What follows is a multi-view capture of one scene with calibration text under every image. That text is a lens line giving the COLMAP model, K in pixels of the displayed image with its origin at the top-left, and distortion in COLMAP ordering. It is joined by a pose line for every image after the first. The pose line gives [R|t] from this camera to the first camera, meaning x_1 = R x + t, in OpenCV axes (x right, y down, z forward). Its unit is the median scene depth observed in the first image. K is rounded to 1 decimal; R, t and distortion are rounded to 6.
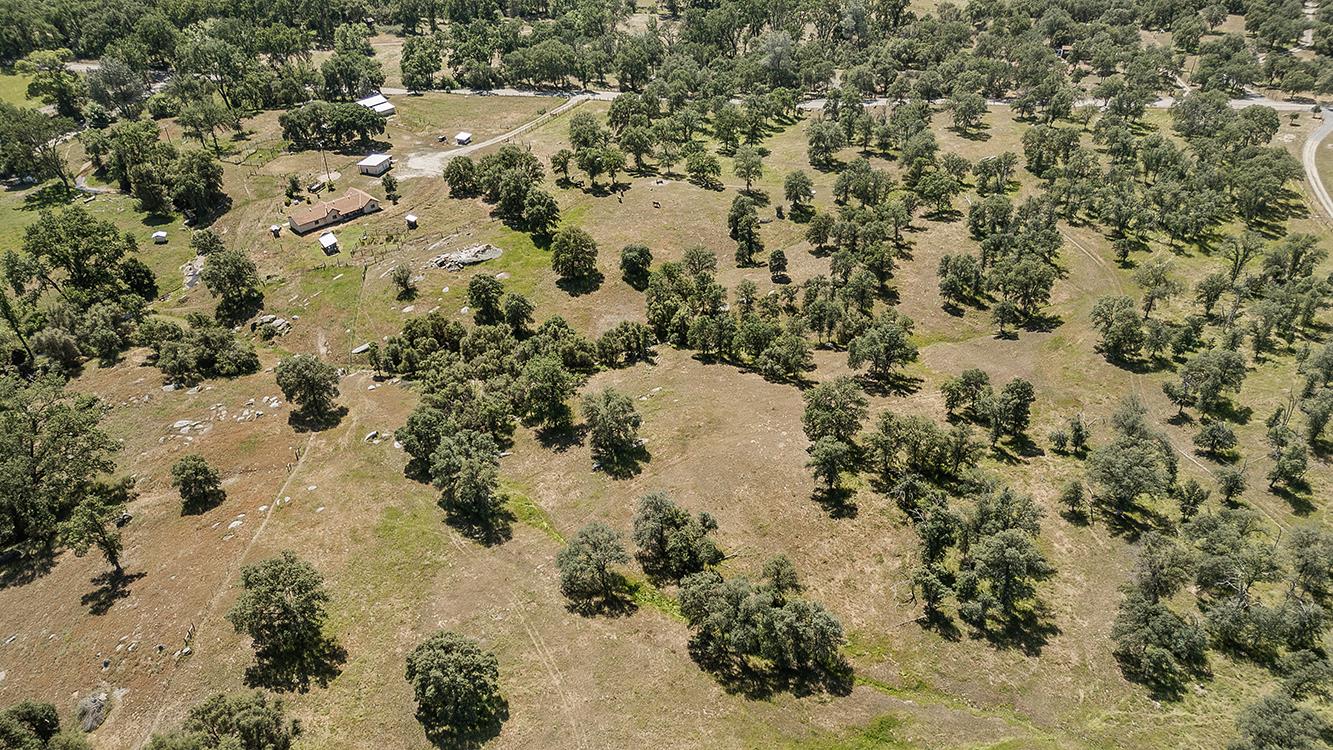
lens RADIAL K [[926.6, 0, 663.7], [0, 926.6, 373.8], [0, 0, 1]] dist [0.080911, -0.049363]
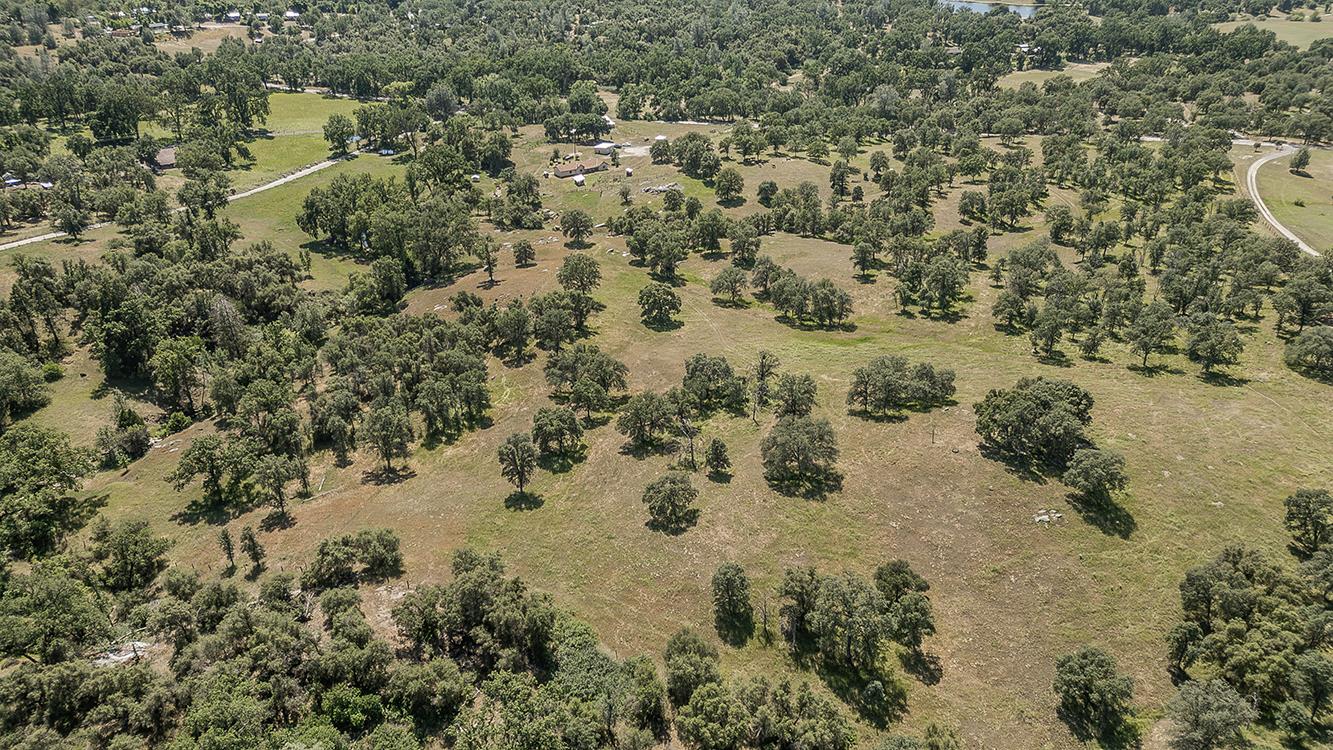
lens RADIAL K [[926.6, 0, 663.7], [0, 926.6, 373.8], [0, 0, 1]] dist [0.080911, -0.049363]
pose [[0.985588, 0.081795, -0.148076, 0.050993], [-0.099690, 0.988025, -0.117763, 0.354611], [0.136671, 0.130827, 0.981940, -0.499494]]
